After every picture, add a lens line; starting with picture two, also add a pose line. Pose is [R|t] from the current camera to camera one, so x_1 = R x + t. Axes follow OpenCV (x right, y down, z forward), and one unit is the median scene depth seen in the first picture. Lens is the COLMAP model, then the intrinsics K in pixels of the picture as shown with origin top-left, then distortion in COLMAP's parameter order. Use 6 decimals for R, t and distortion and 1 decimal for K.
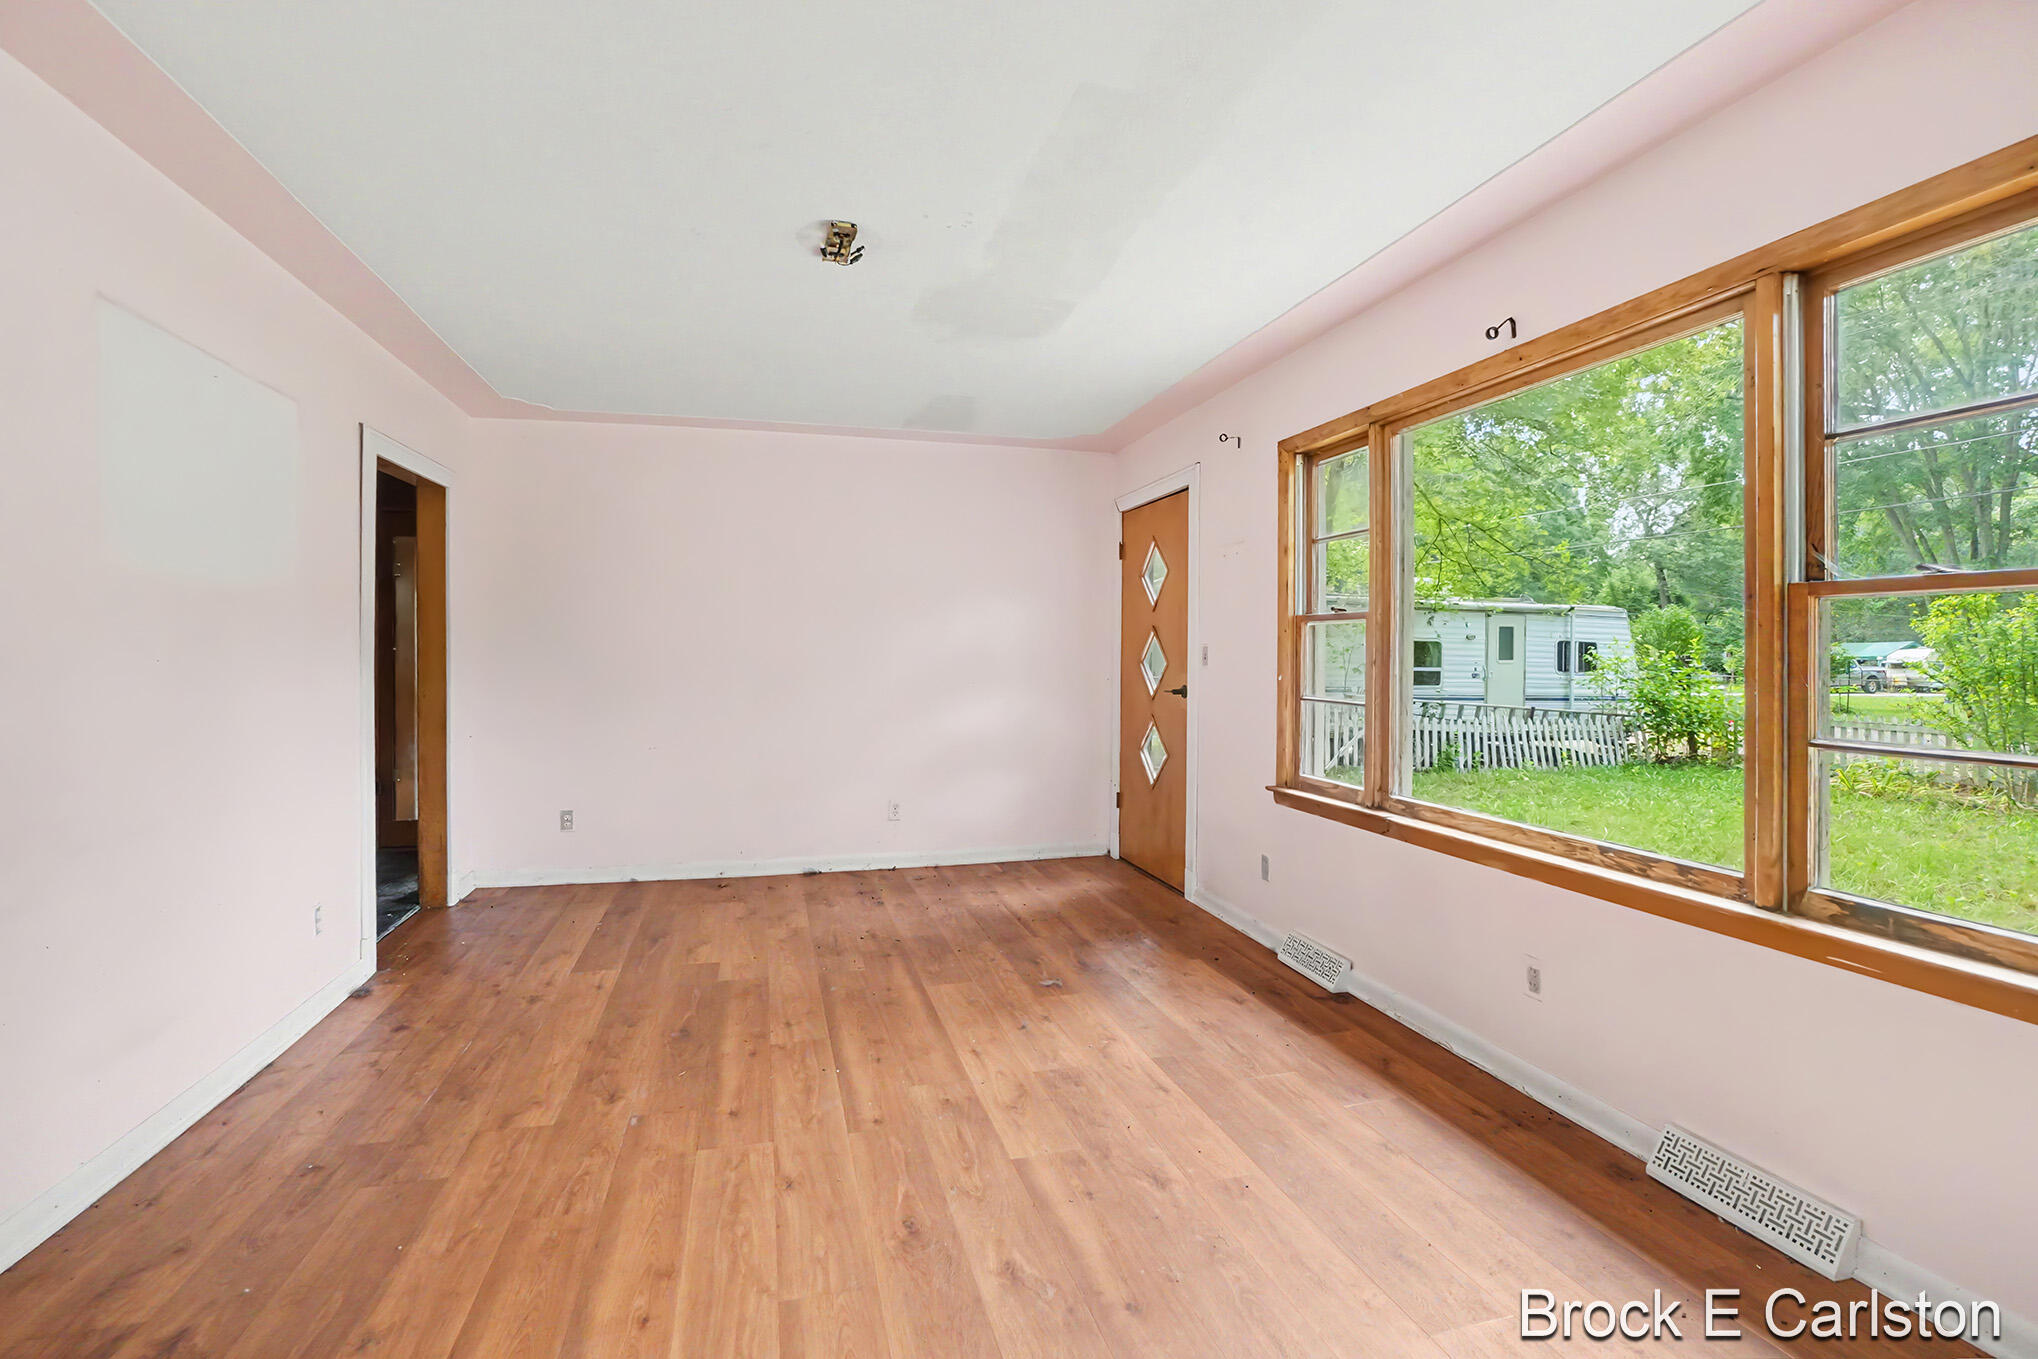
lens RADIAL K [[923.5, 0, 1002.1], [0, 923.5, 660.9], [0, 0, 1]] dist [-0.028448, 0.005384]
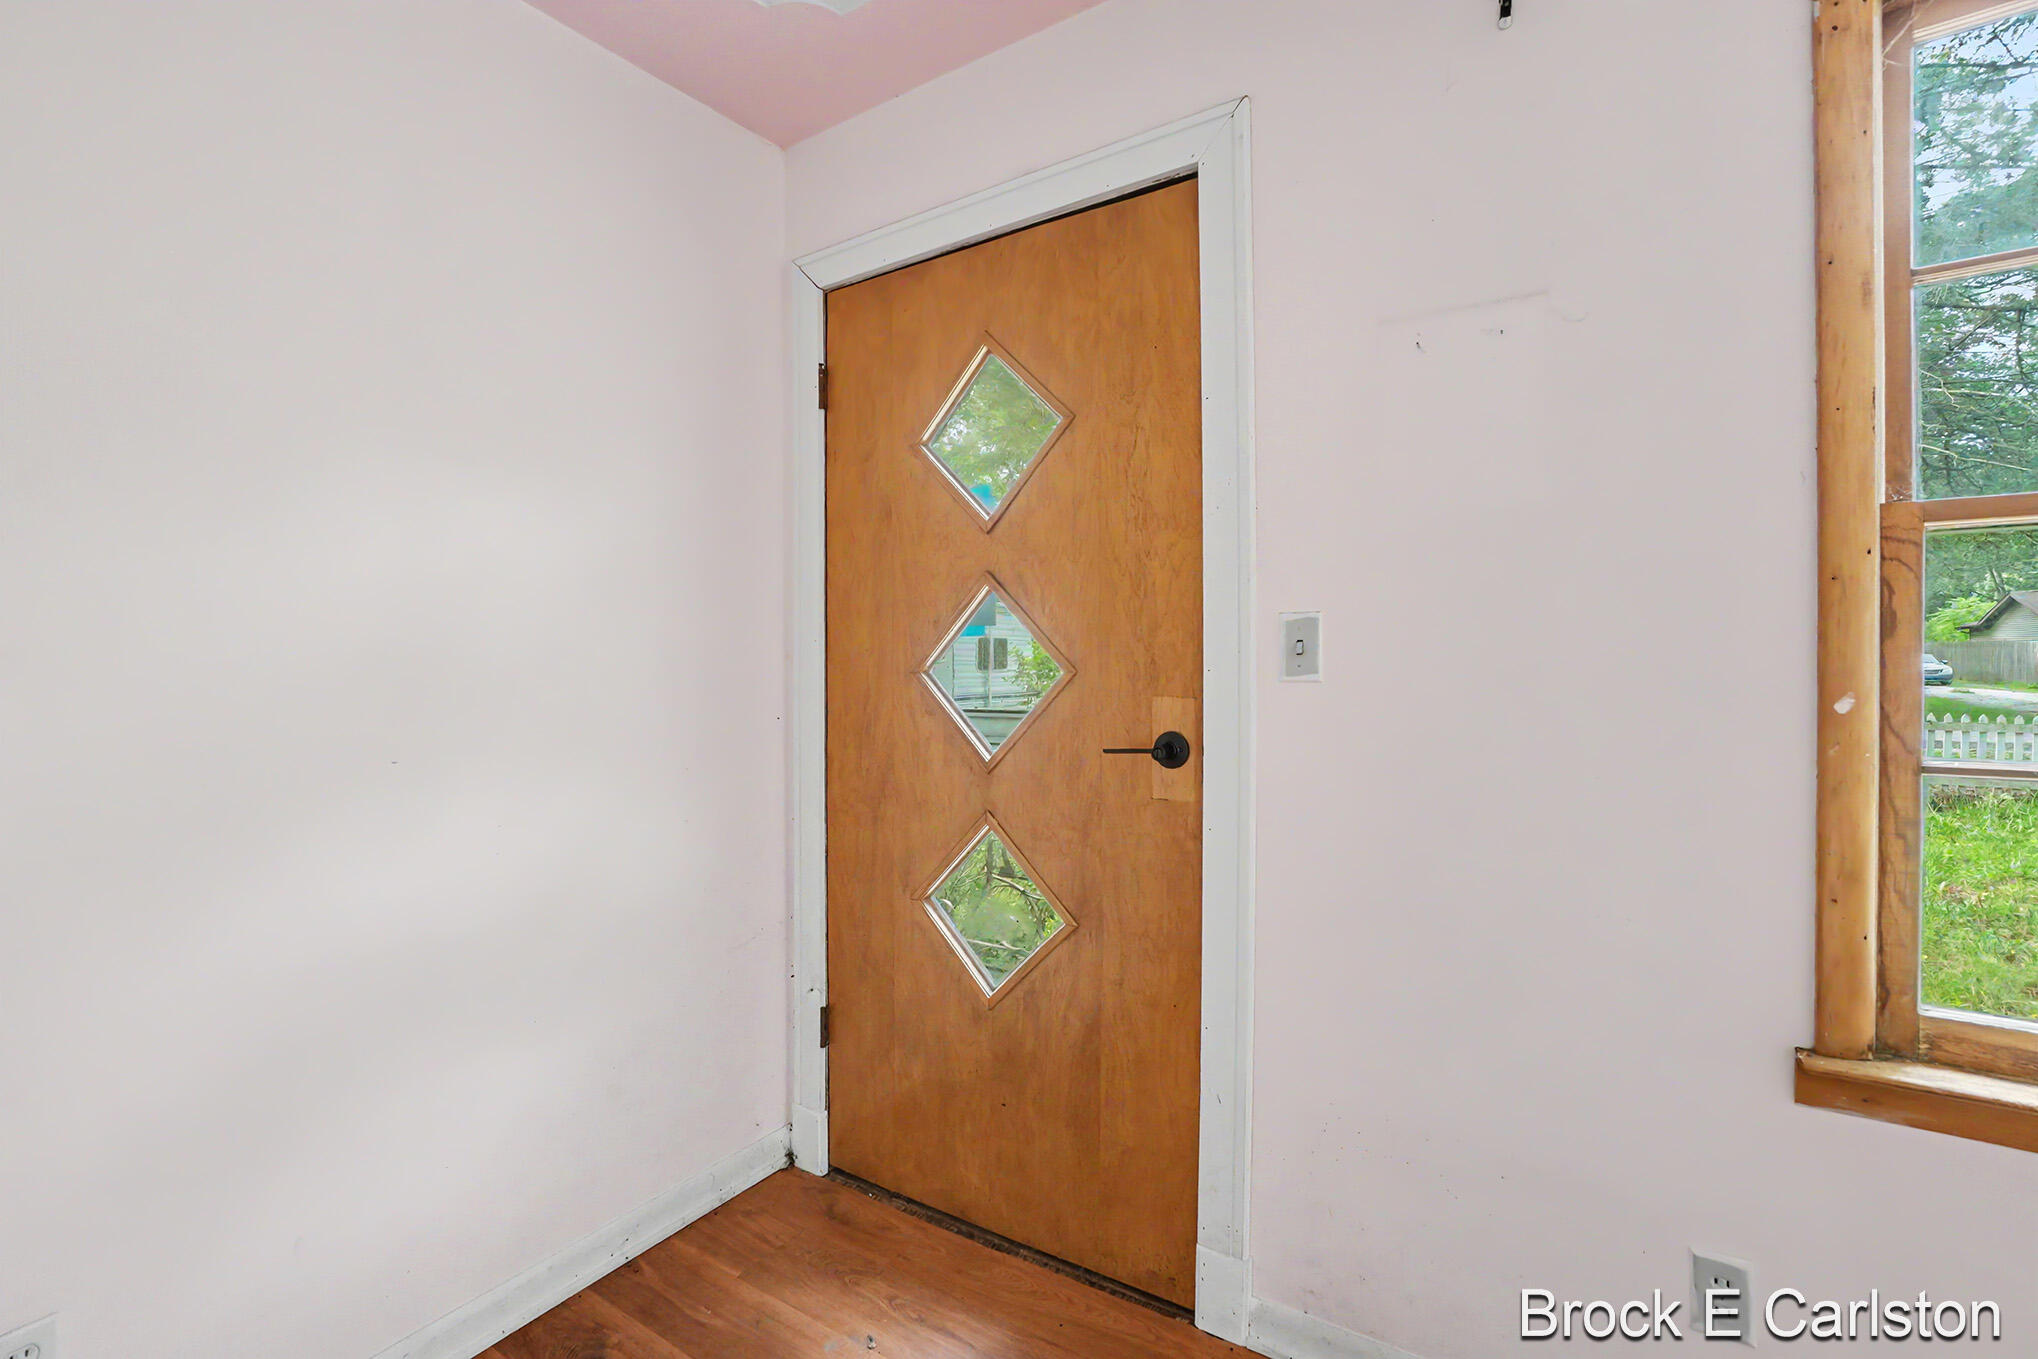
lens RADIAL K [[923.5, 0, 1028.4], [0, 923.5, 650.1], [0, 0, 1]] dist [-0.028448, 0.005384]
pose [[0.731578, -0.005629, 0.681735, -0.074169], [0.014709, 0.999863, -0.007529, -0.002696], [-0.681599, 0.015536, 0.731561, 0.656738]]
